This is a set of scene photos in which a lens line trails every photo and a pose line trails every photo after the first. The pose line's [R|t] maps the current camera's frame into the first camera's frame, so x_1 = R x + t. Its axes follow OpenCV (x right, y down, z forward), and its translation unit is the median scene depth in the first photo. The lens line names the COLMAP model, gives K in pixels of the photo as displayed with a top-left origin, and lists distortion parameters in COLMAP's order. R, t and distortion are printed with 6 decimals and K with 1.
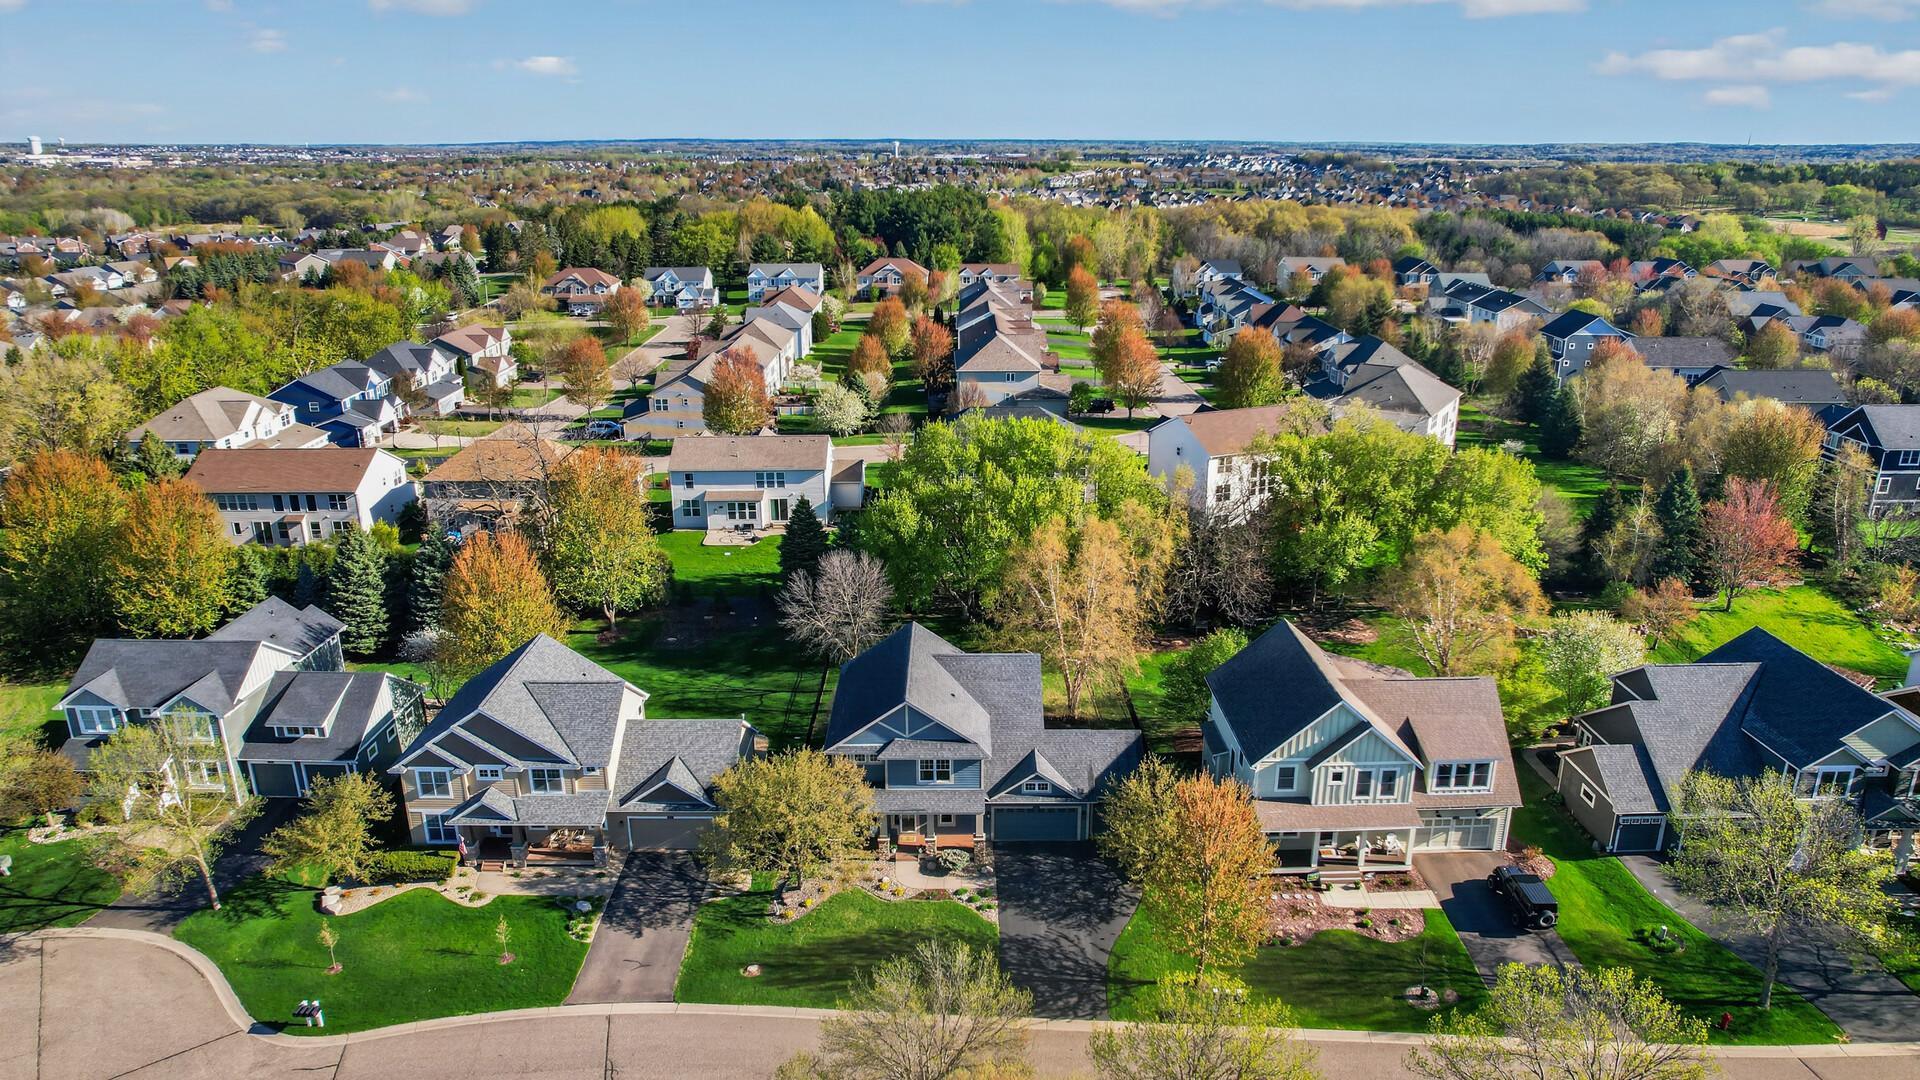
lens RADIAL K [[1222.9, 0, 960.0], [0, 1222.9, 540.0], [0, 0, 1]] dist [-0.078083, 0.073227]
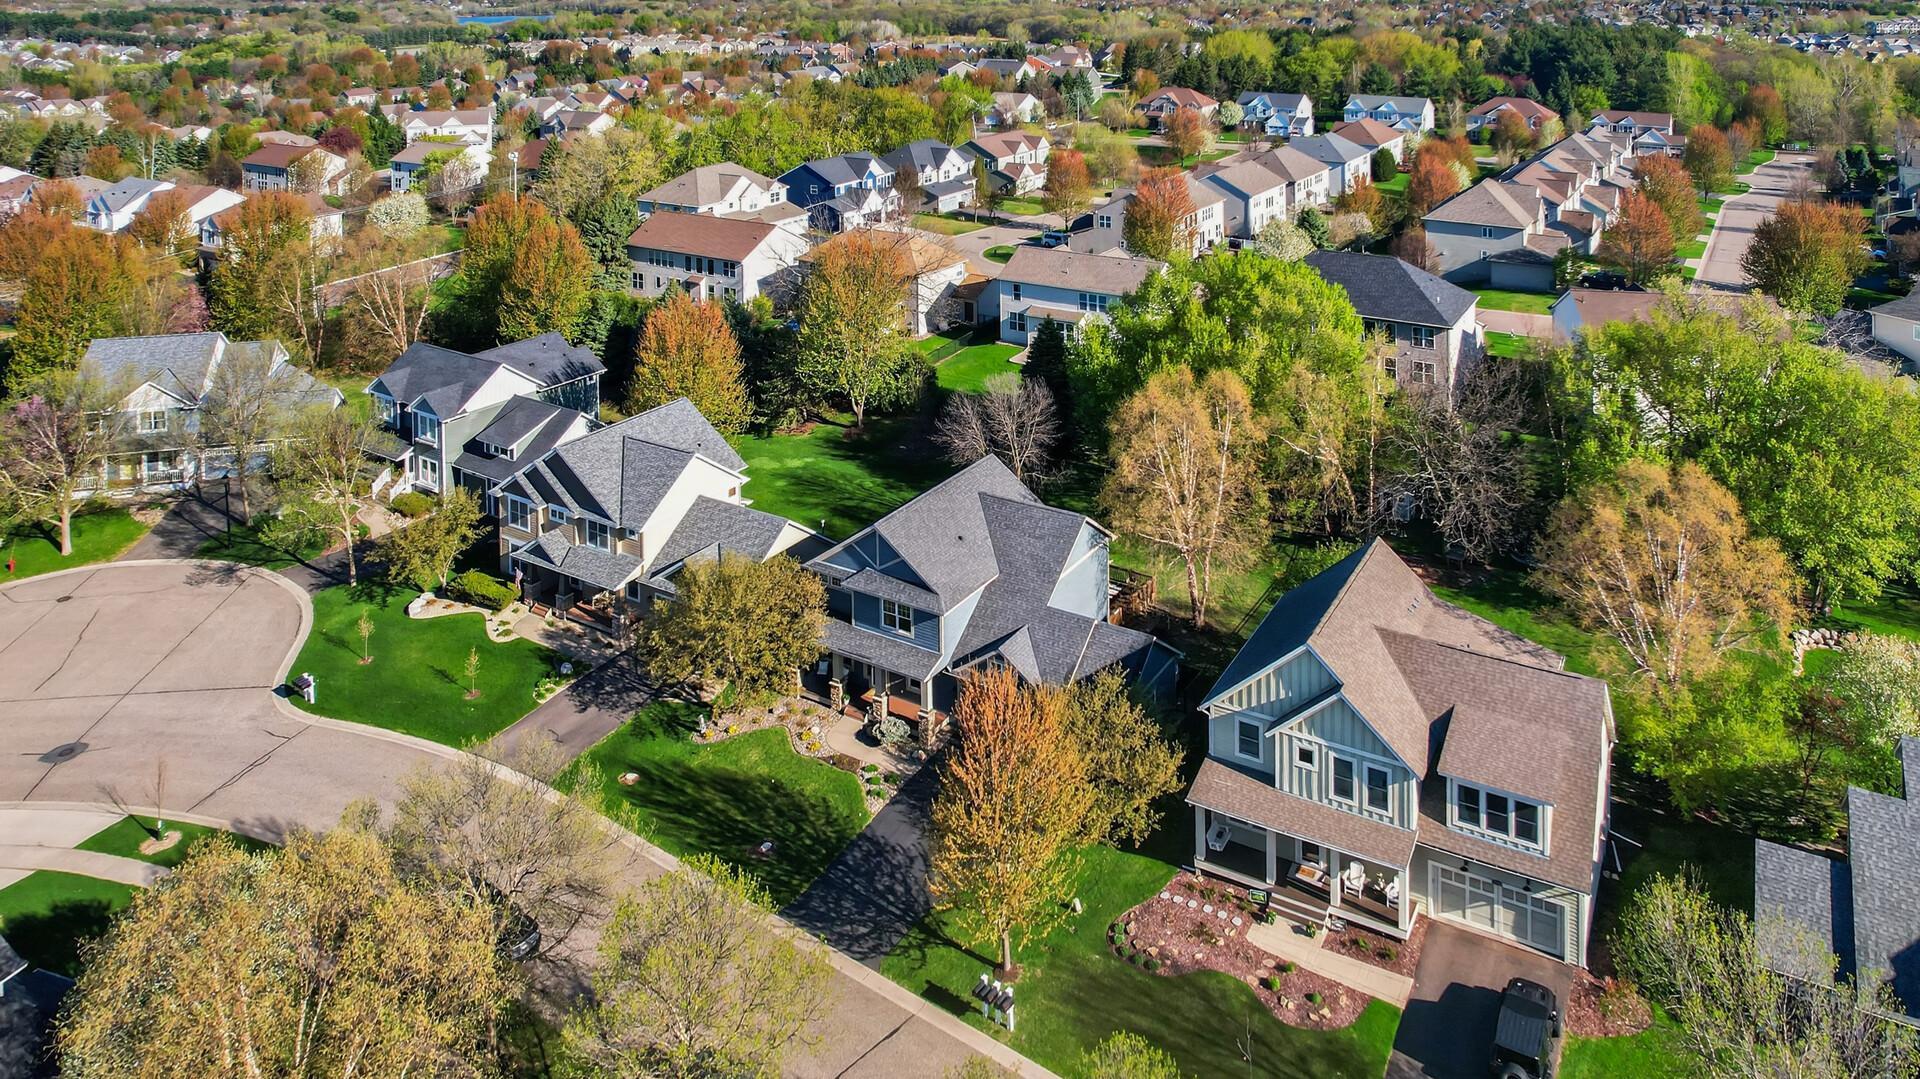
lens RADIAL K [[1324.0, 0, 998.0], [0, 1324.0, -21.5], [0, 0, 1]] dist [-0.021734, 0.002083]
pose [[0.858925, 0.008043, -0.512038, 0.477159], [-0.164879, 0.950977, -0.261642, -0.013935], [0.484832, 0.309156, 0.818144, 0.088447]]
